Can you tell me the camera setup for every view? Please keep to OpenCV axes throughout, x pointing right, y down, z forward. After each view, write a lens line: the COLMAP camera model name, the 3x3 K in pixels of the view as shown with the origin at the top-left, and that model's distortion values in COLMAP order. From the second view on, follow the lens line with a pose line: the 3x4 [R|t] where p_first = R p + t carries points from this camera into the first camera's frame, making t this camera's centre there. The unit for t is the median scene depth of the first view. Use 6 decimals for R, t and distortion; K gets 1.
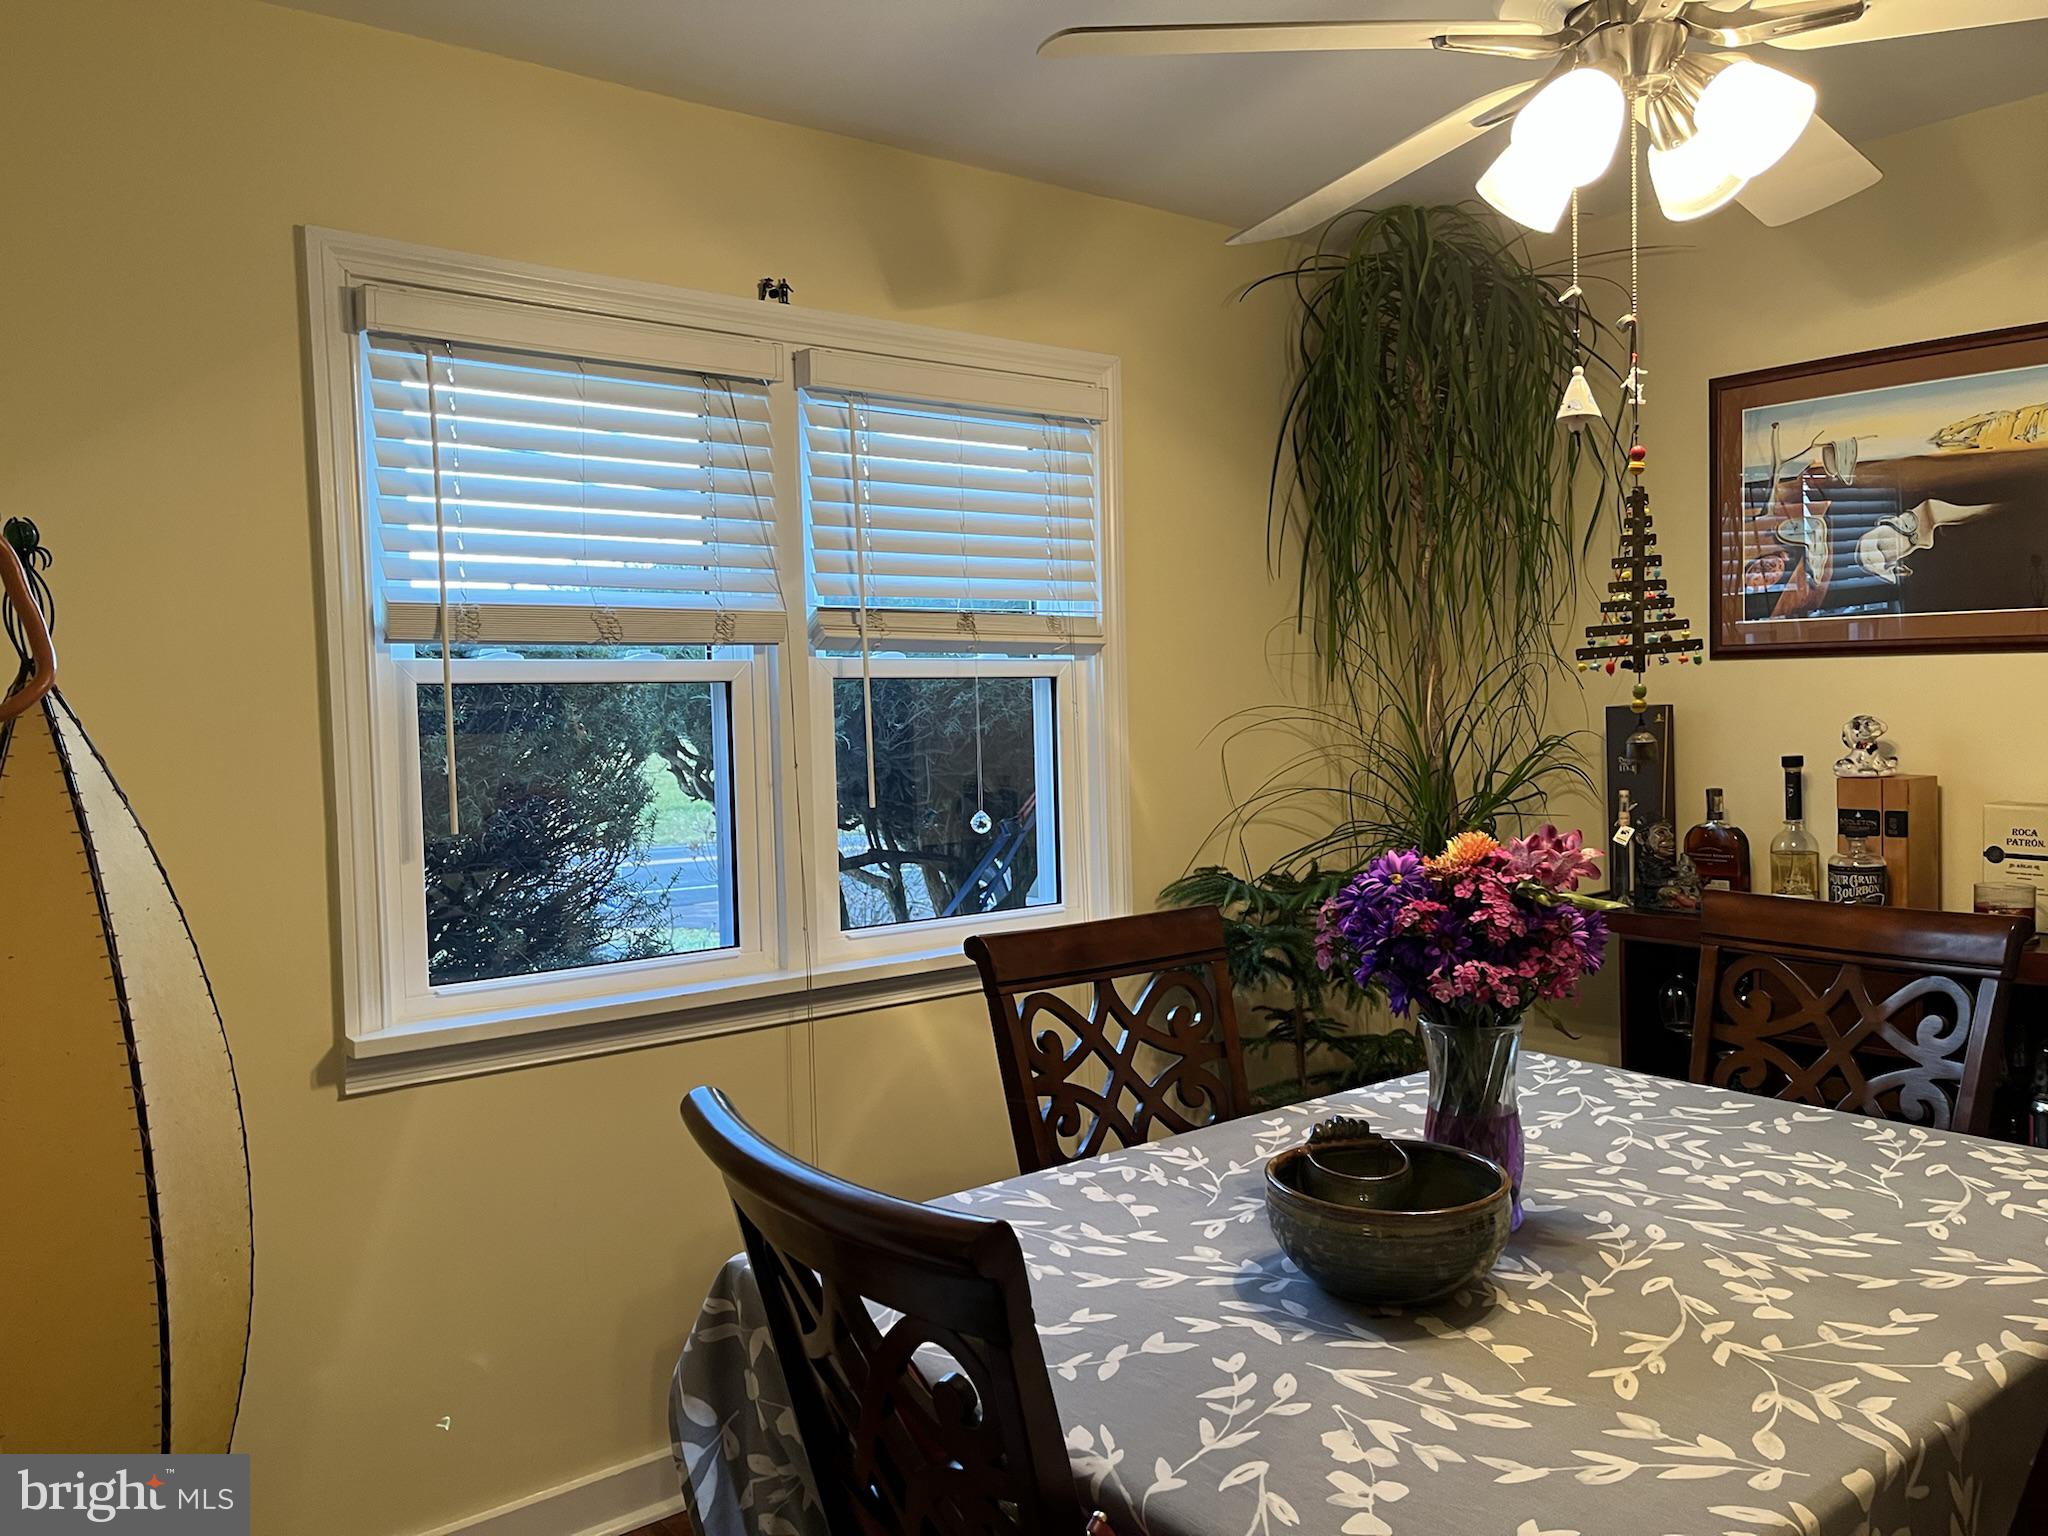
lens RADIAL K [[1527.0, 0, 1021.8], [0, 1527.0, 773.4], [0, 0, 1]] dist [0.064414, -0.082678]
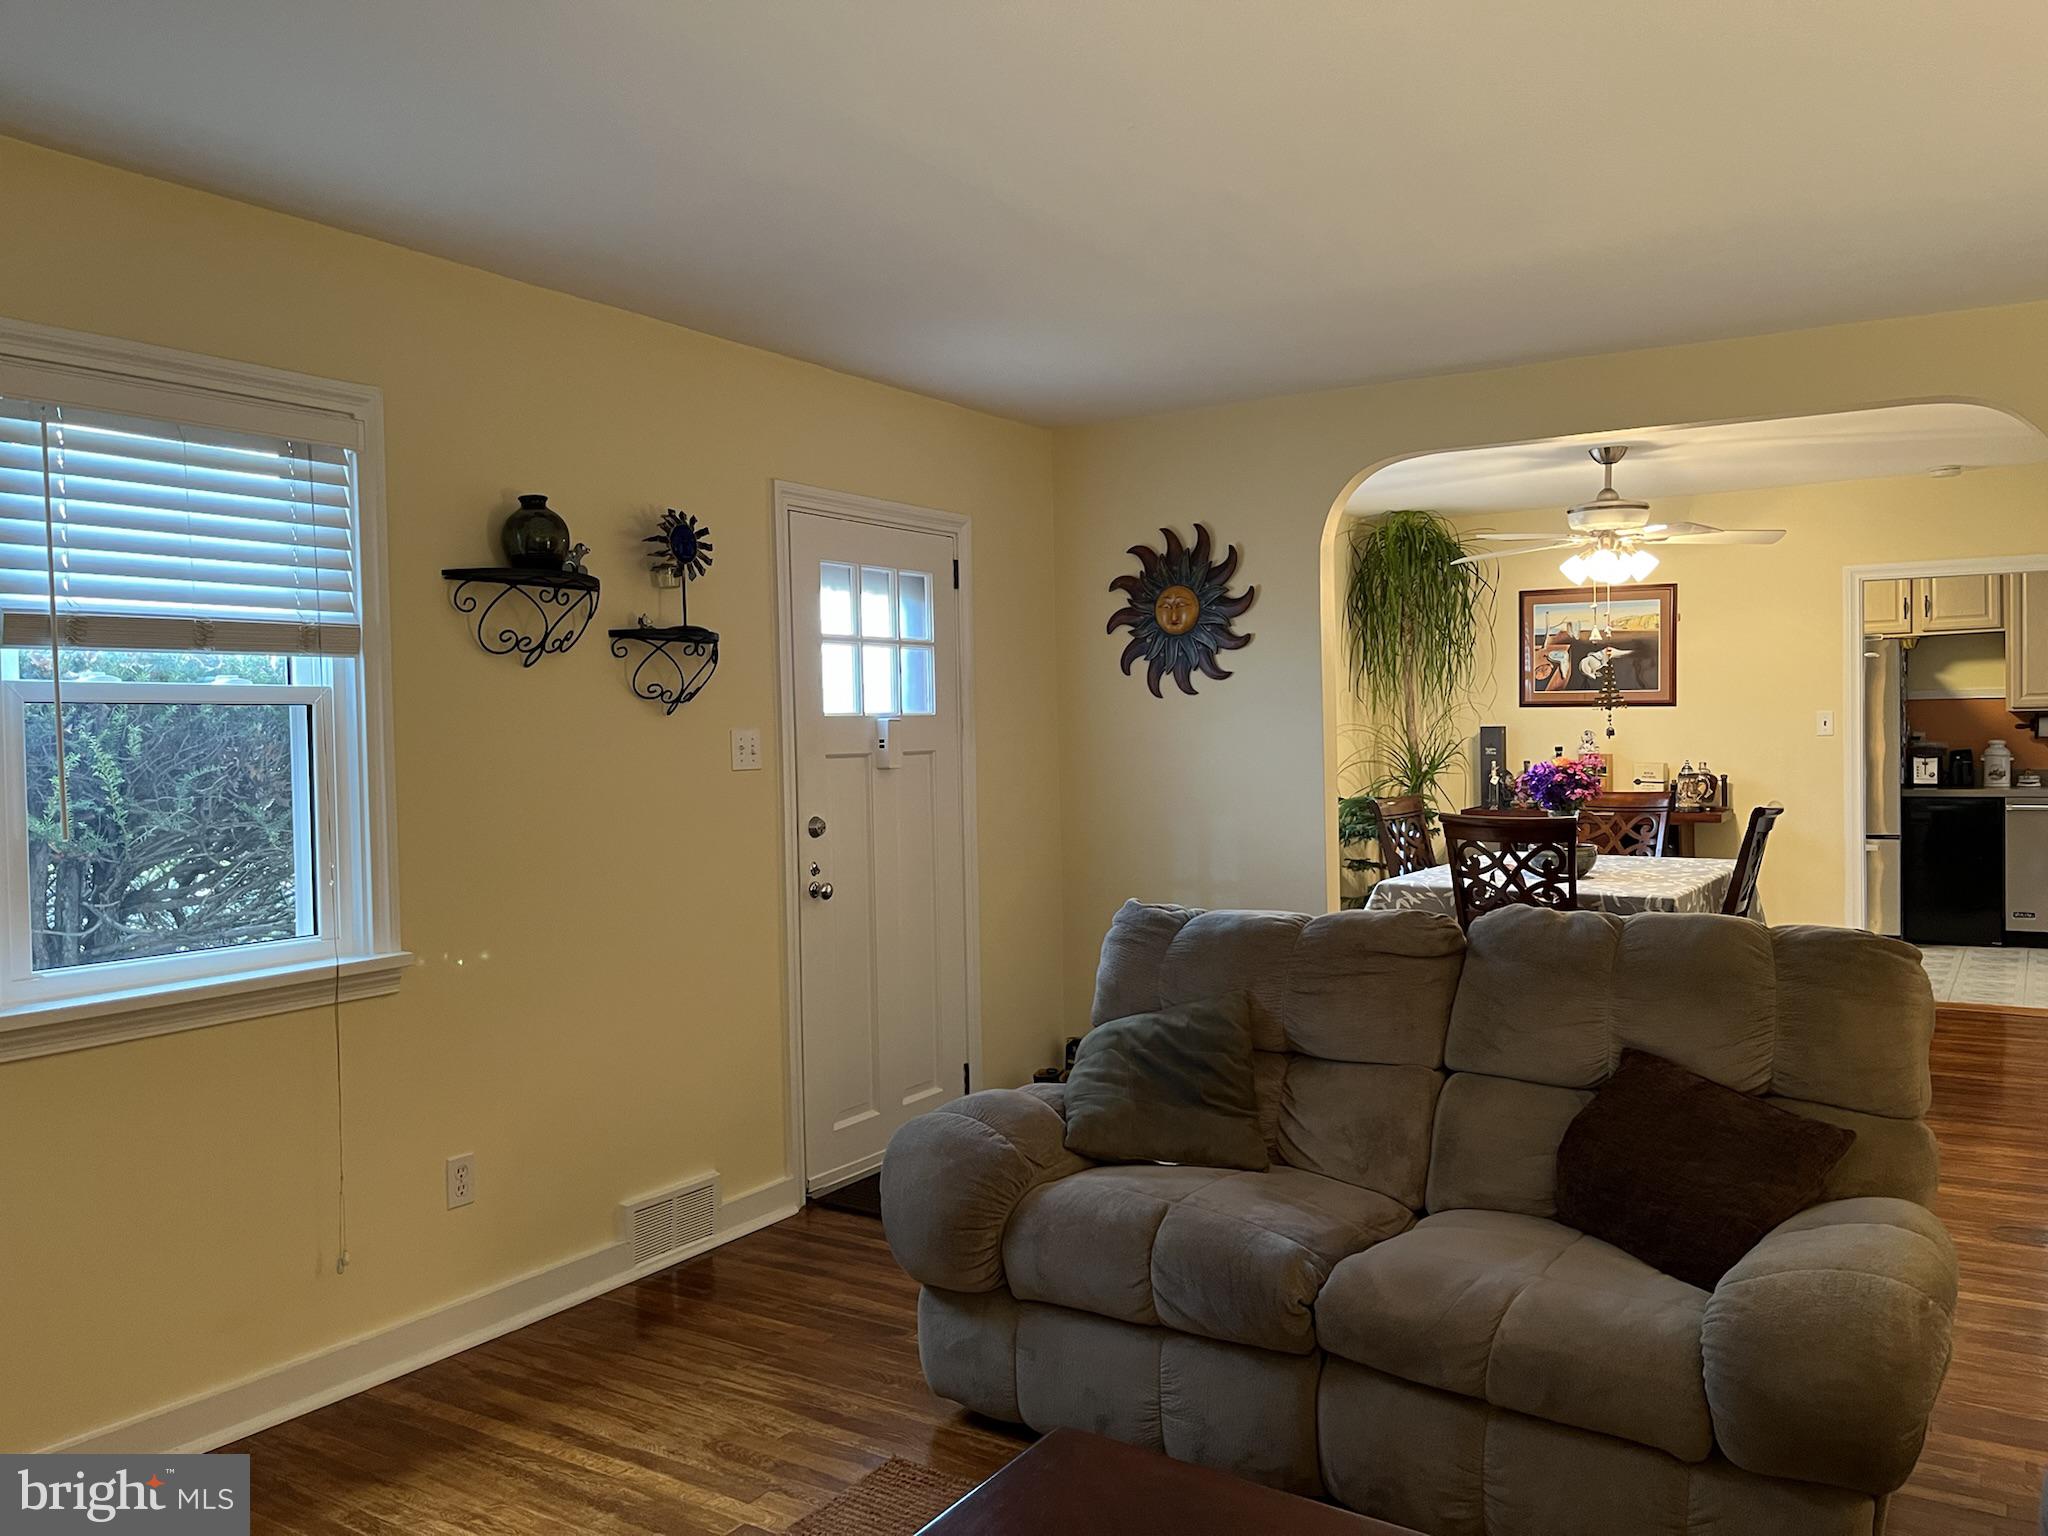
lens RADIAL K [[1527.0, 0, 988.6], [0, 1527.0, 784.7], [0, 0, 1]] dist [0.064414, -0.082678]
pose [[0.949314, 0.004493, 0.314297, -1.536245], [0.000465, 0.999877, -0.015697, 0.118537], [-0.314329, 0.015047, 0.949195, -1.423723]]
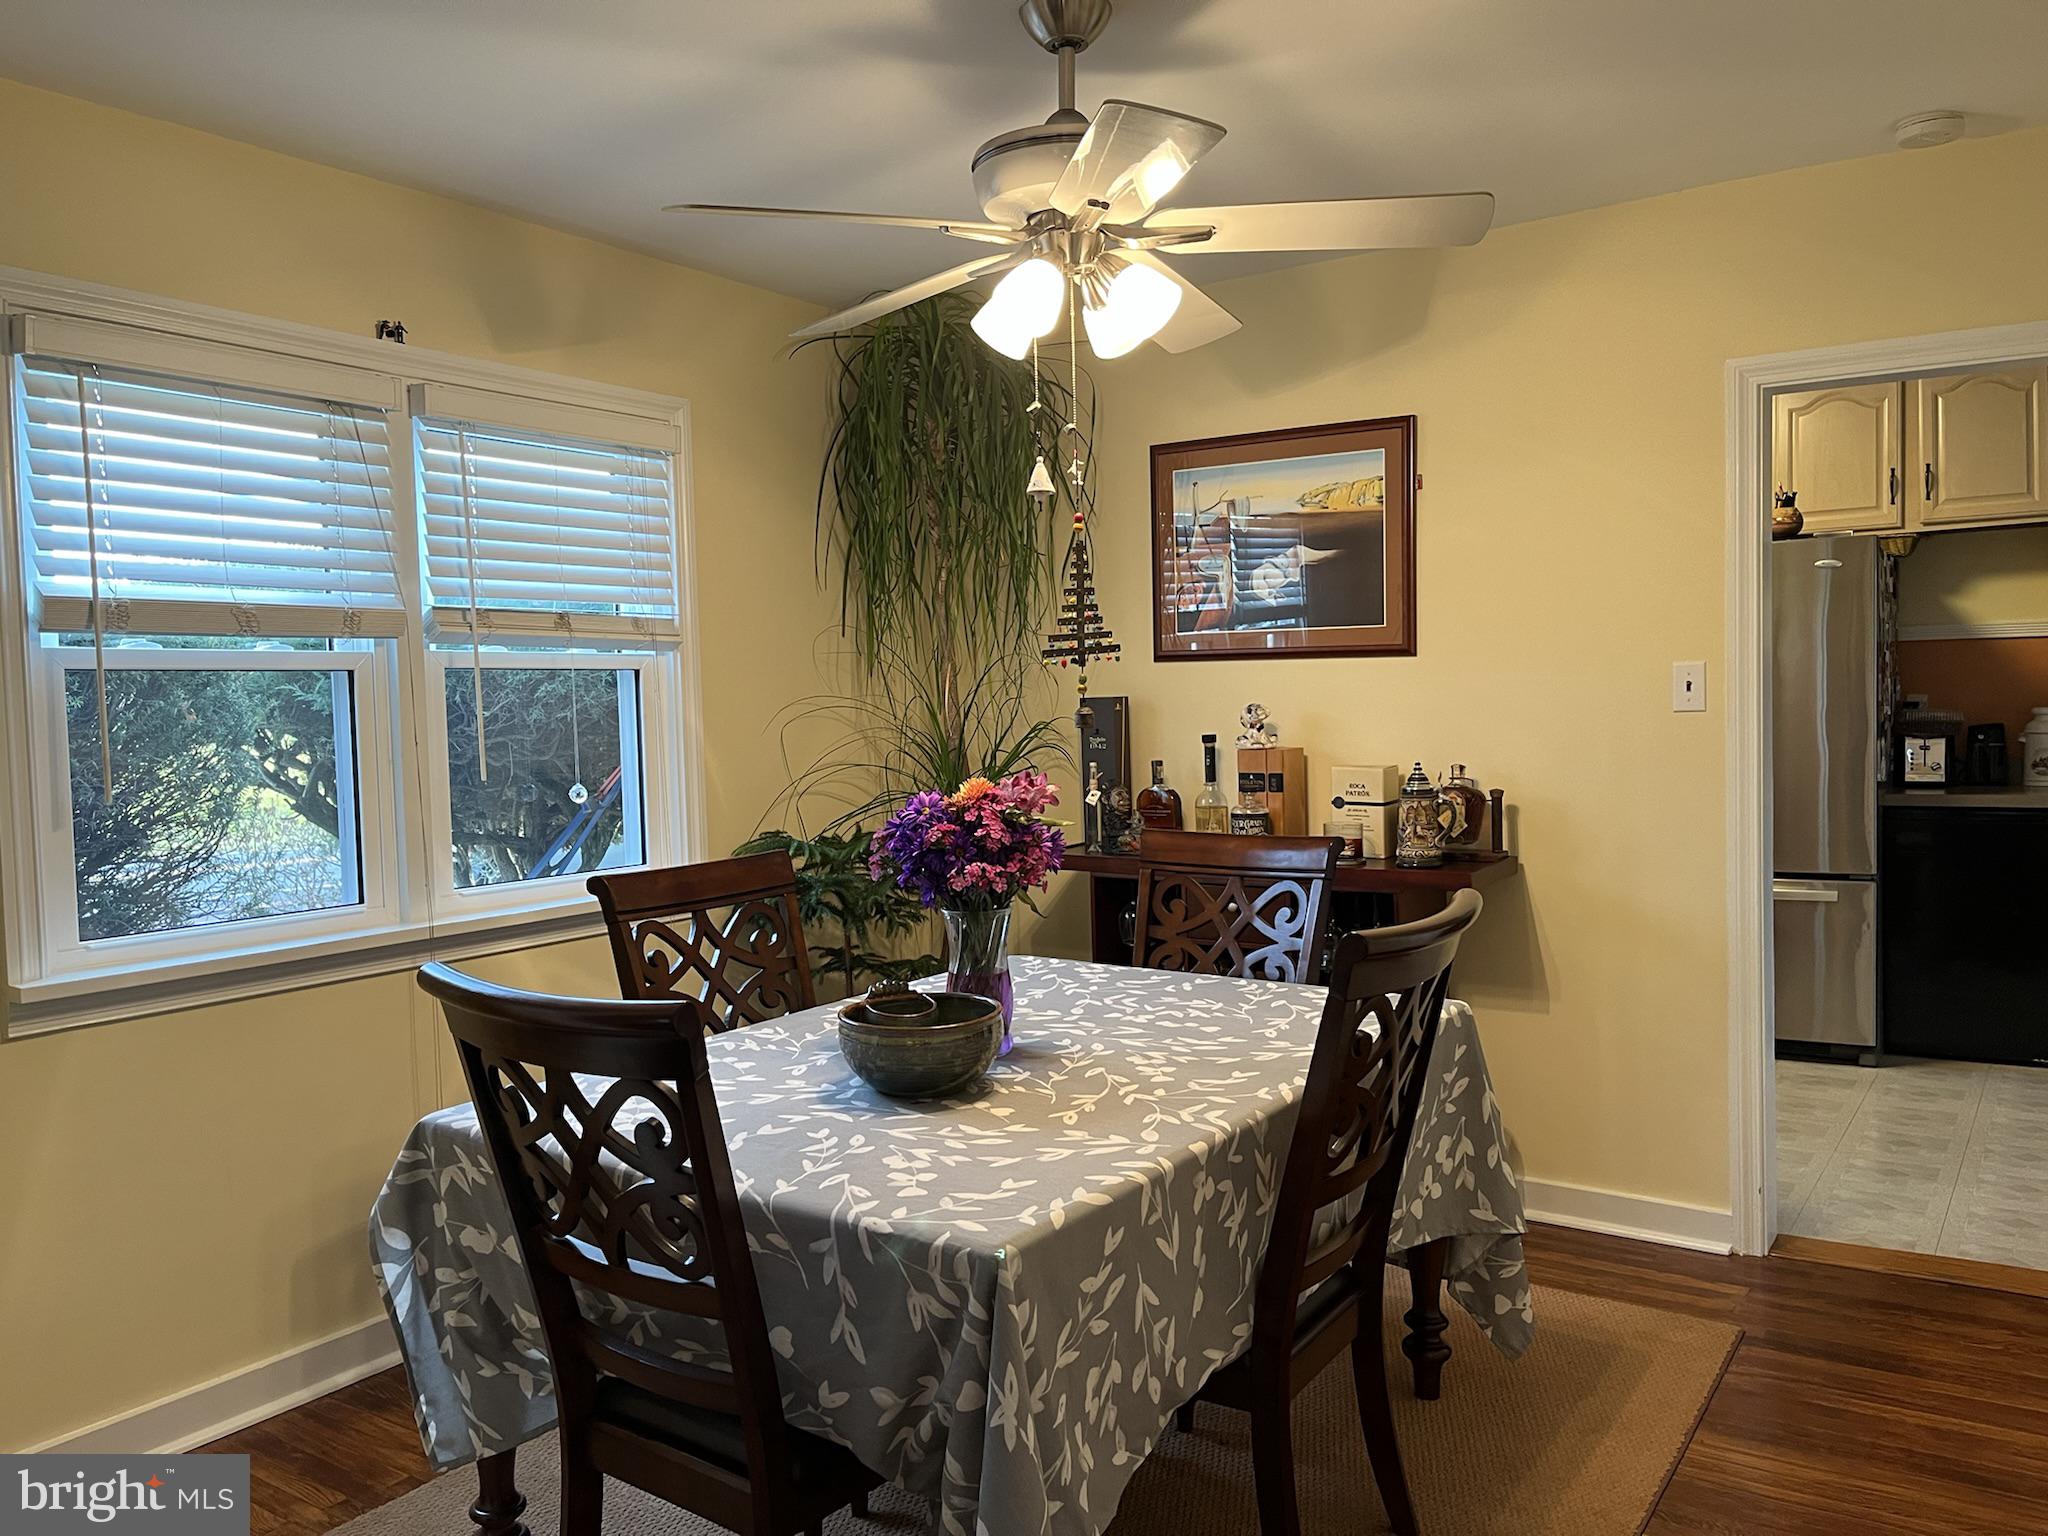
lens RADIAL K [[1527.0, 0, 1016.0], [0, 1527.0, 789.4], [0, 0, 1]] dist [0.064414, -0.082678]
pose [[0.954377, -0.015517, 0.298201, -0.072672], [0.012986, 0.999861, 0.010470, 0.026742], [-0.298322, -0.006120, 0.954446, -0.280326]]
